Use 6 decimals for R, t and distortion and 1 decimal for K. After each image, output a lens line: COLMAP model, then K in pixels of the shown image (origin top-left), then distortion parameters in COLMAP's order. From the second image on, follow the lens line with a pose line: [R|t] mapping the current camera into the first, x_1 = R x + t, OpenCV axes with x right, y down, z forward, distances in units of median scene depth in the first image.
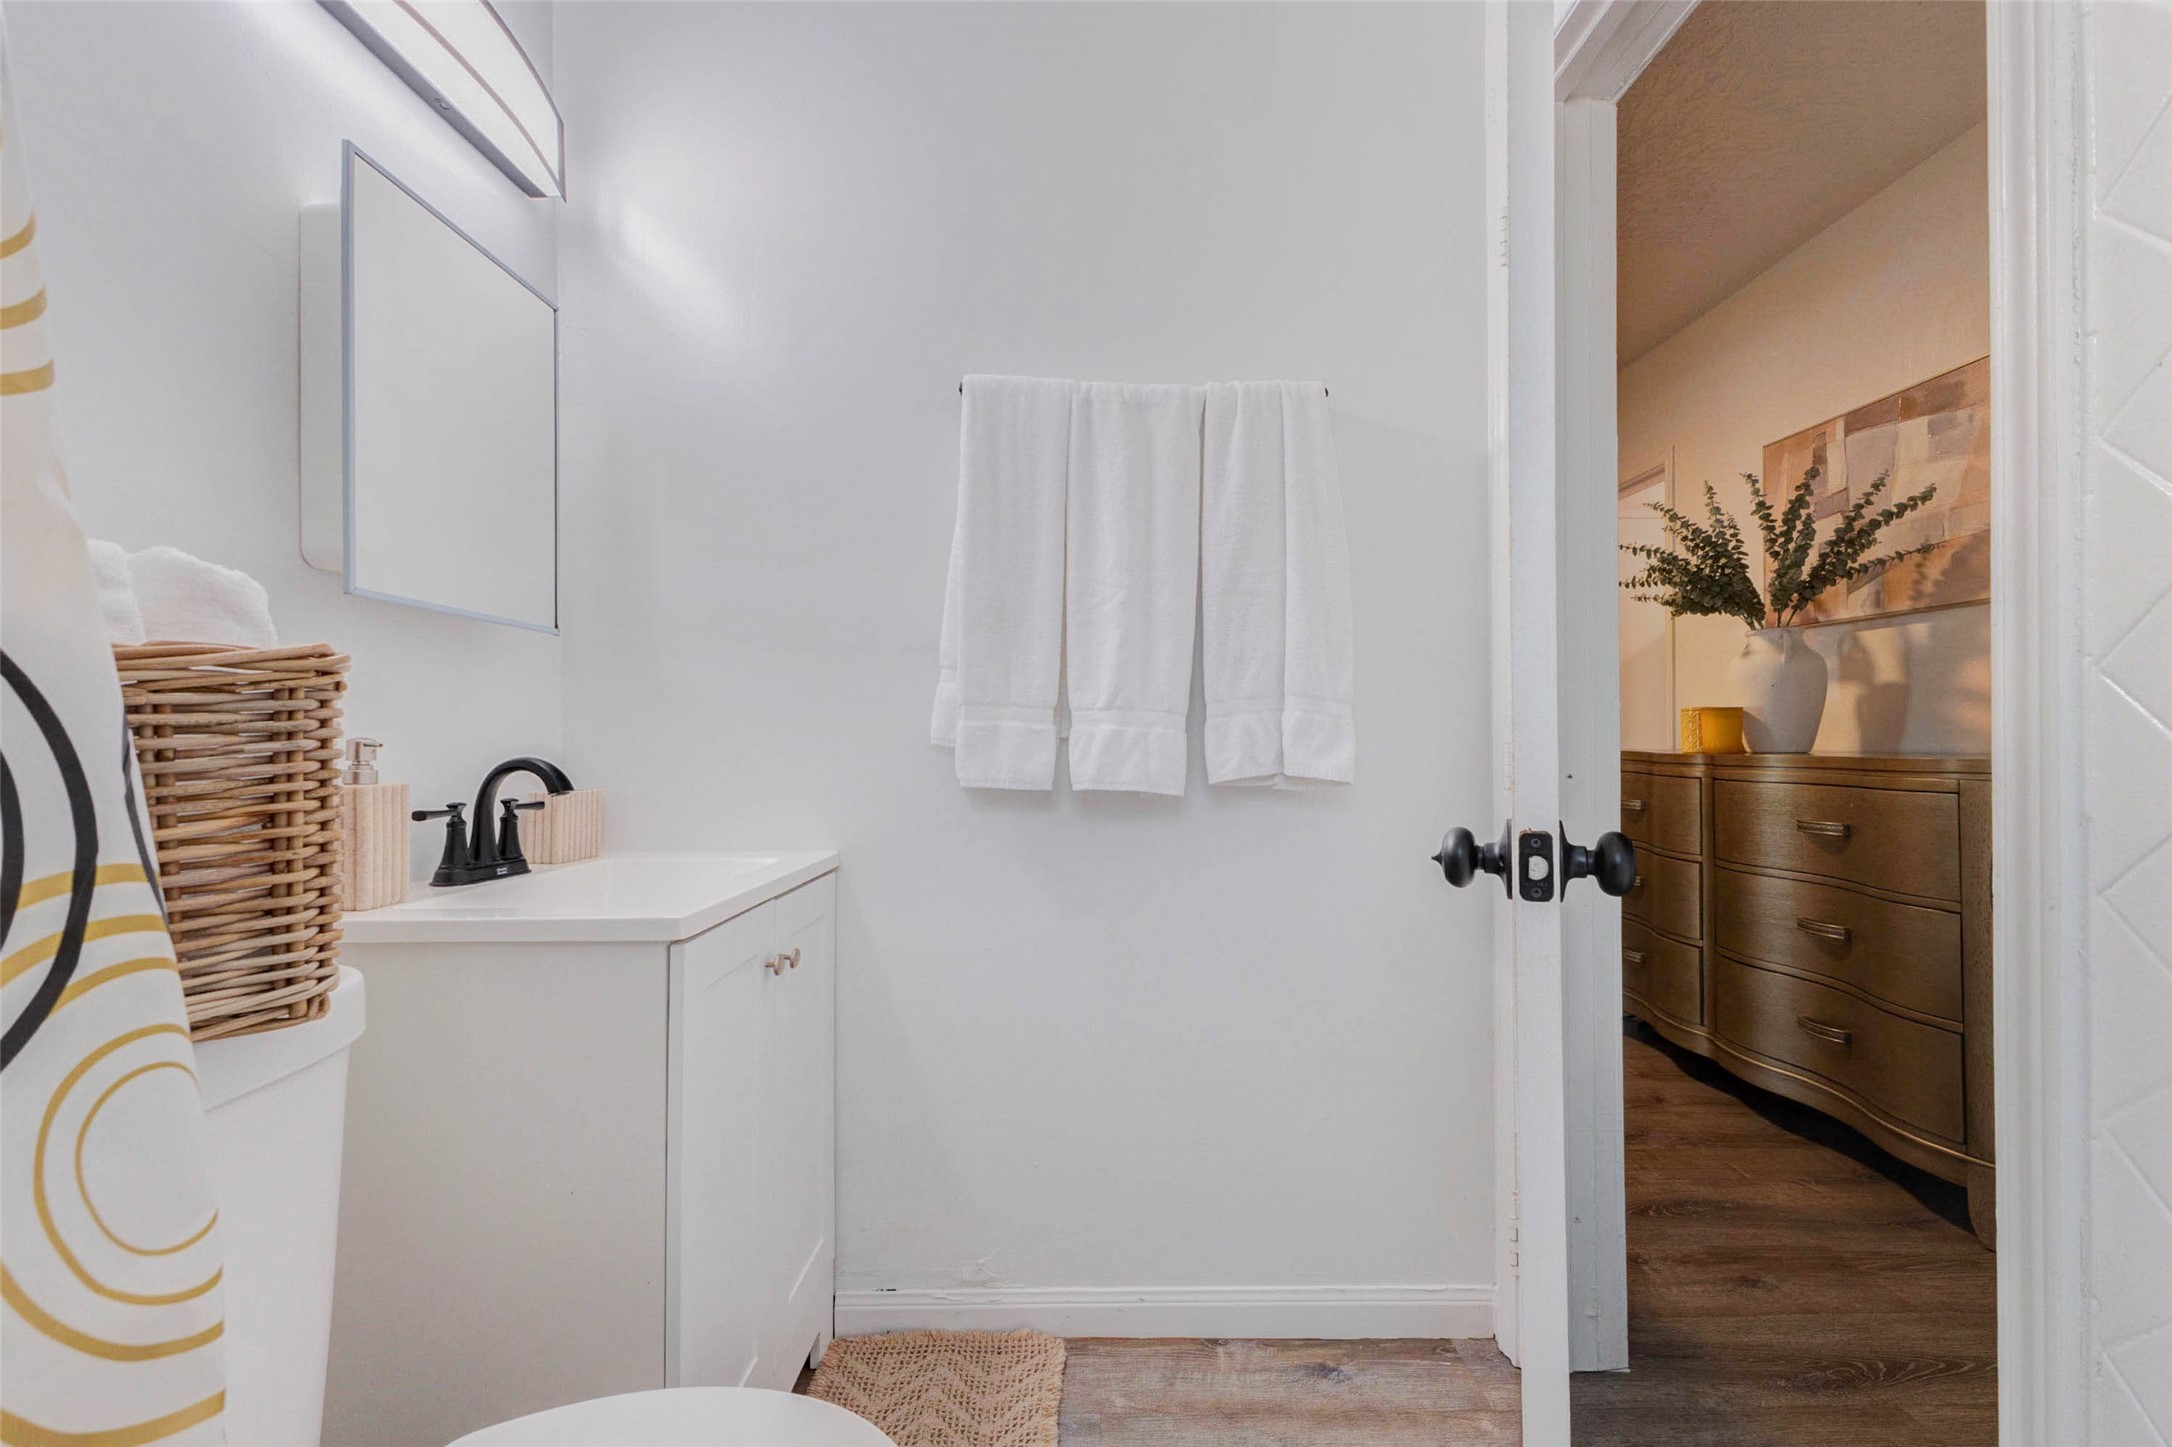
lens RADIAL K [[947.8, 0, 1092.1], [0, 947.8, 701.3], [0, 0, 1]] dist [0.018424, -0.006670]
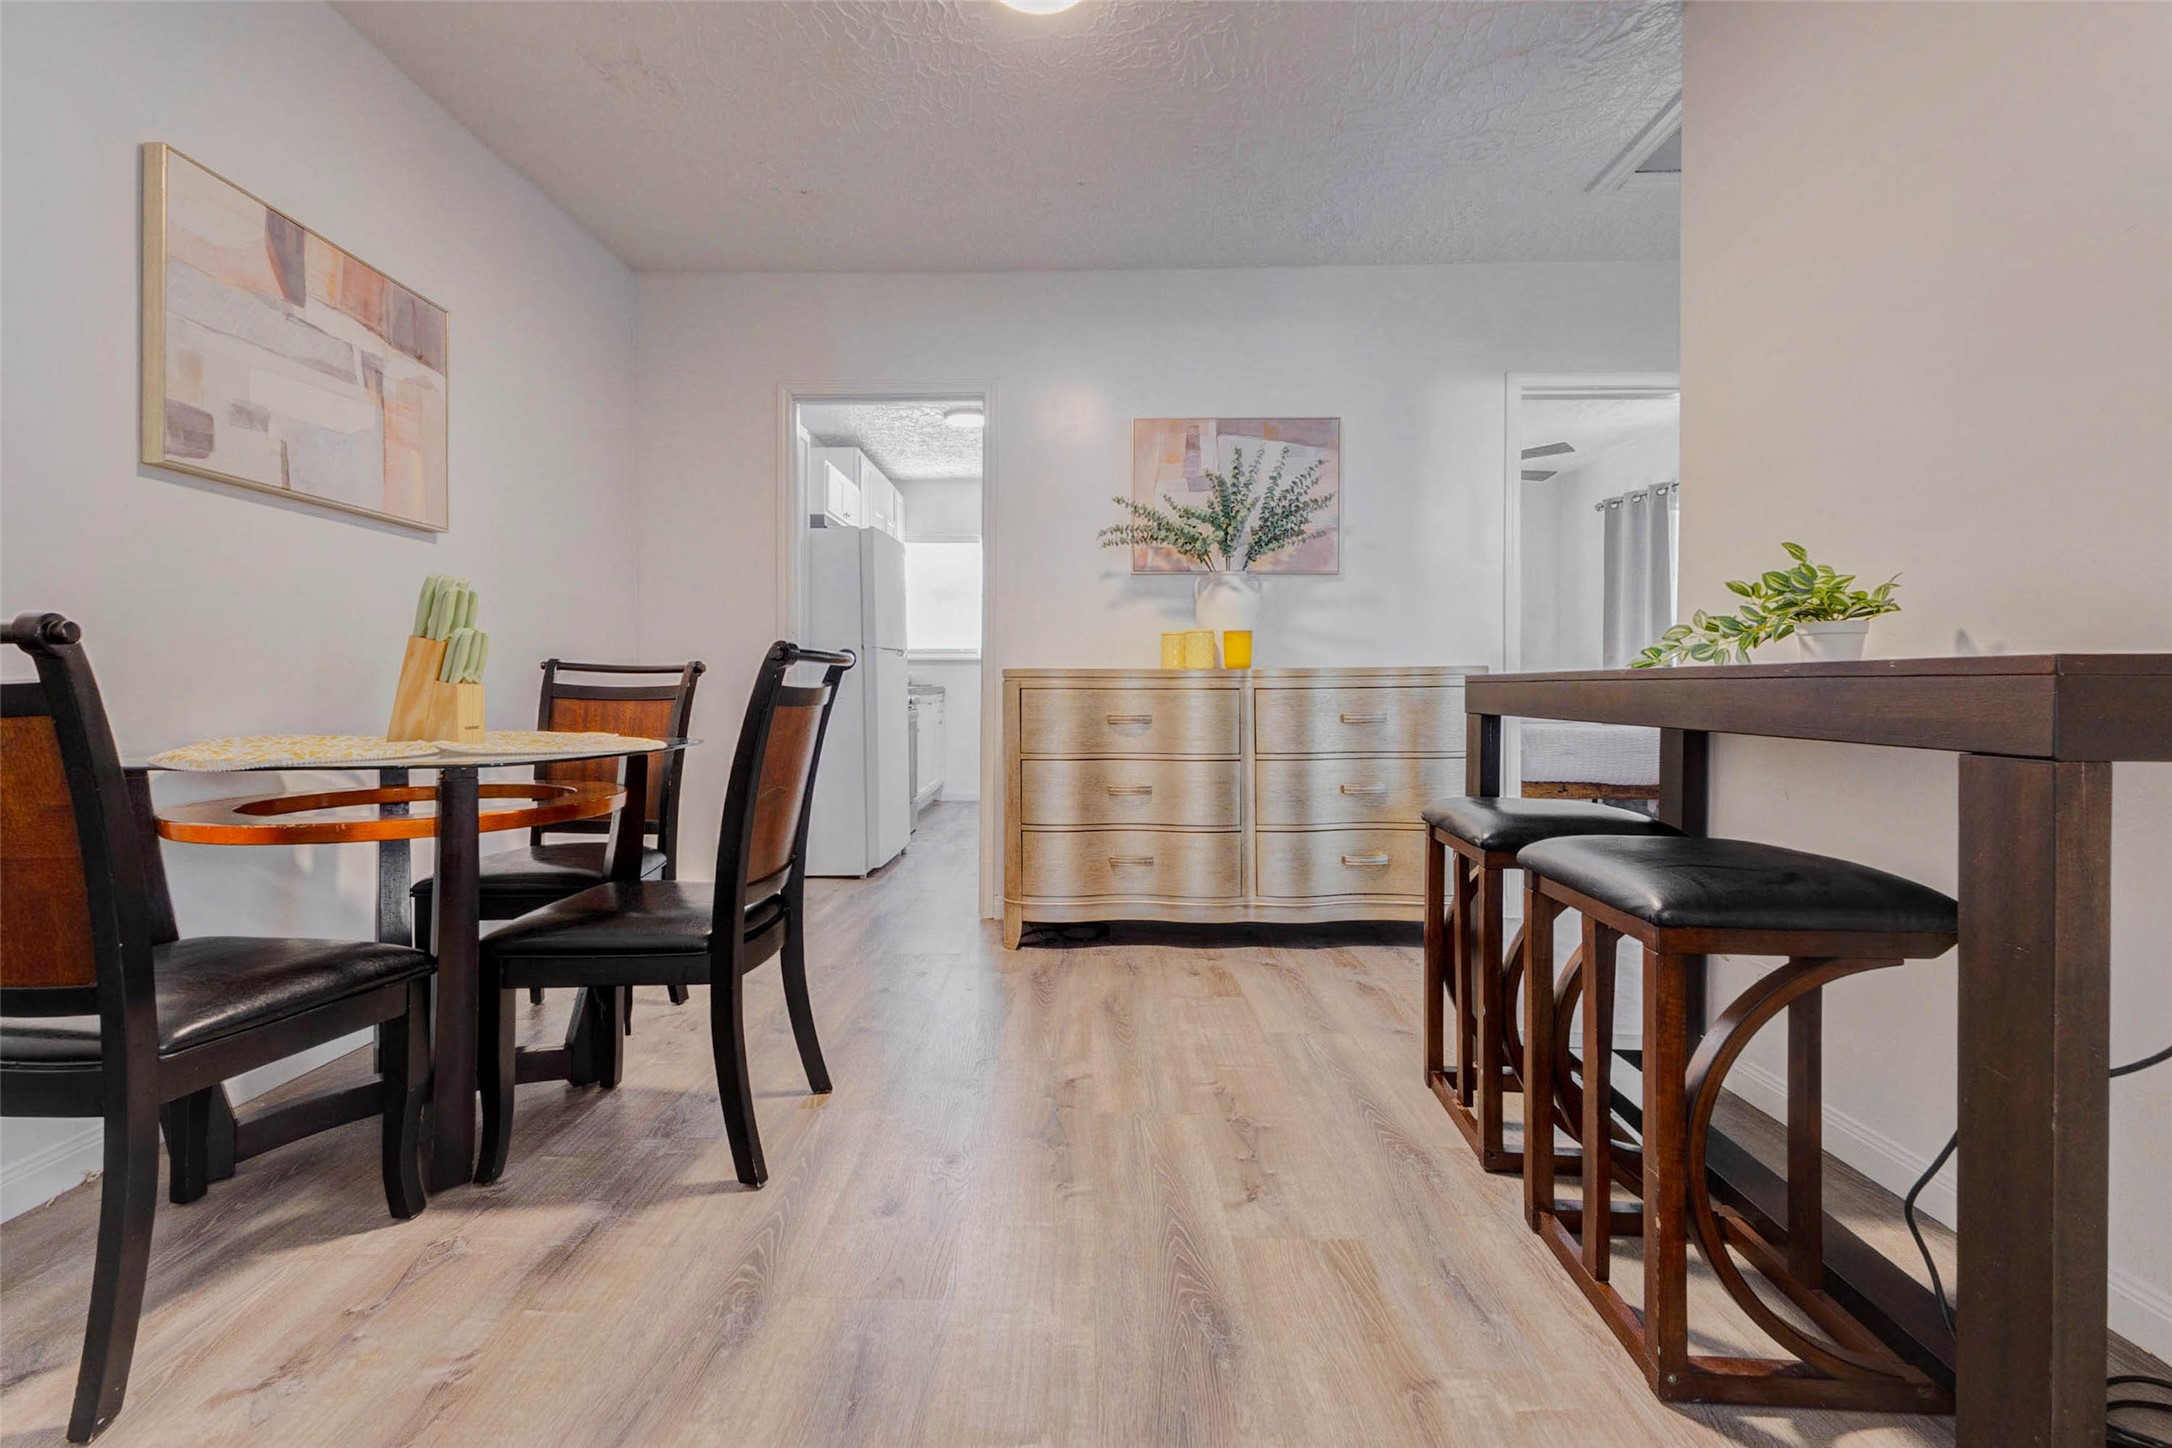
lens RADIAL K [[958.0, 0, 1081.3], [0, 958.0, 699.9], [0, 0, 1]] dist [0.000601, 0.001097]
pose [[0.007550, 0.001266, 0.999971, -0.595556], [-0.027783, 0.999613, -0.001056, 0.108052], [-0.999585, -0.027774, 0.007582, 1.278026]]
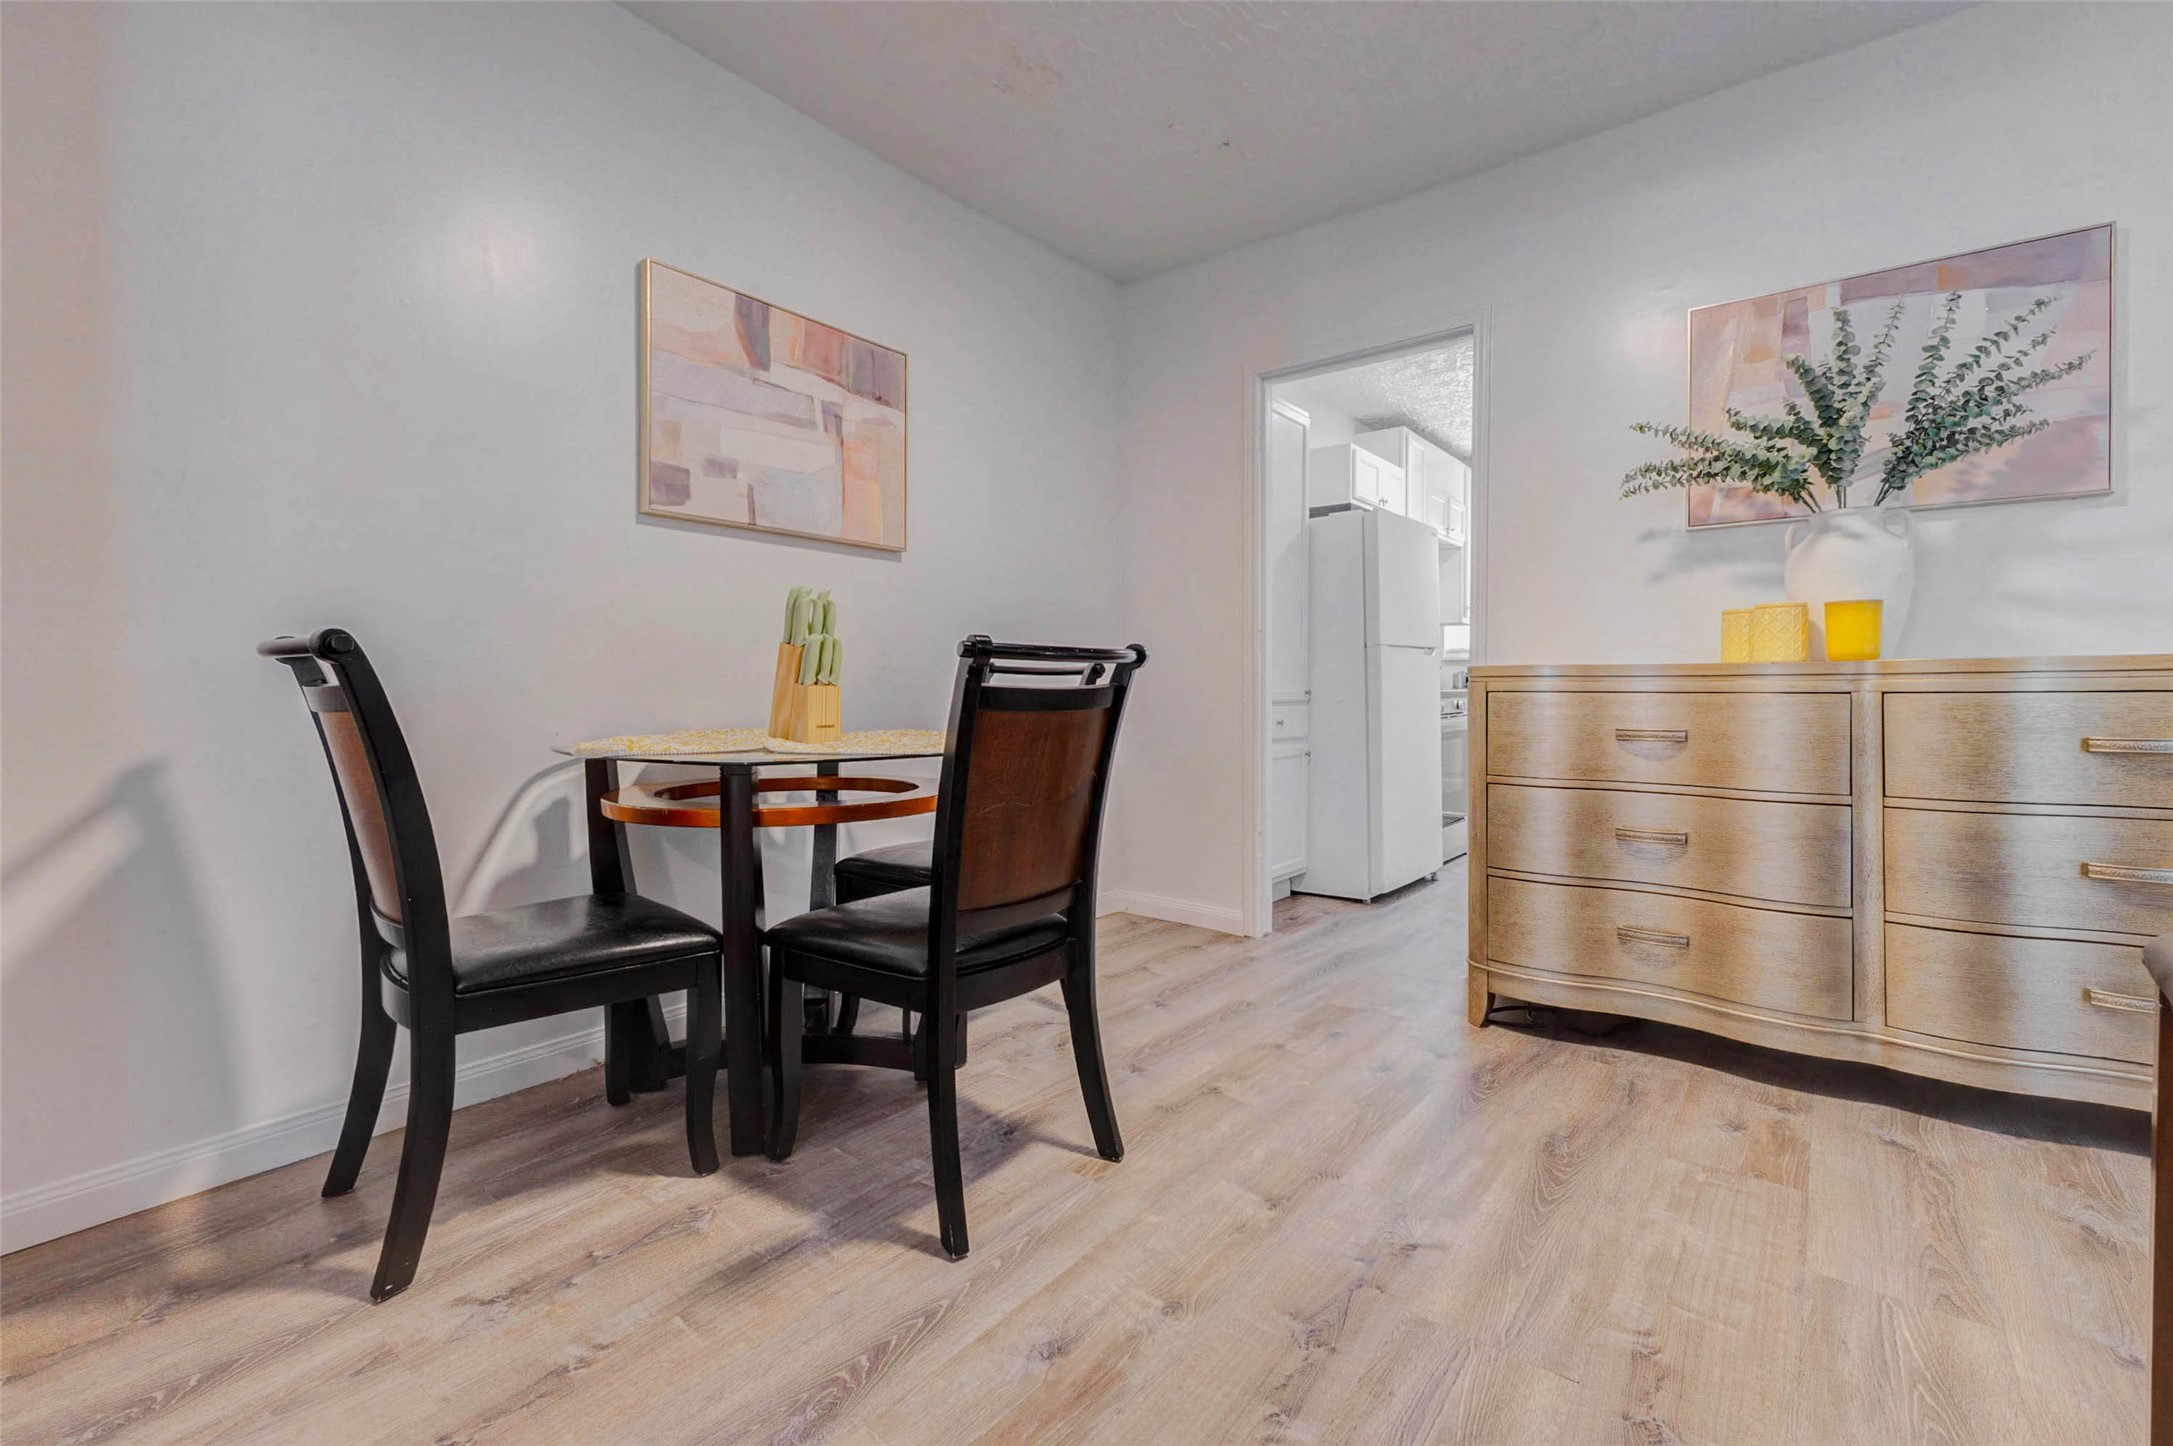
lens RADIAL K [[948.3, 0, 1092.6], [0, 948.3, 700.8], [0, 0, 1]] dist [0.018424, -0.006670]
pose [[0.609750, 0.006204, 0.792569, -0.343968], [-0.031690, 0.999361, 0.016557, 0.099895], [-0.791960, -0.035213, 0.609557, 1.089752]]
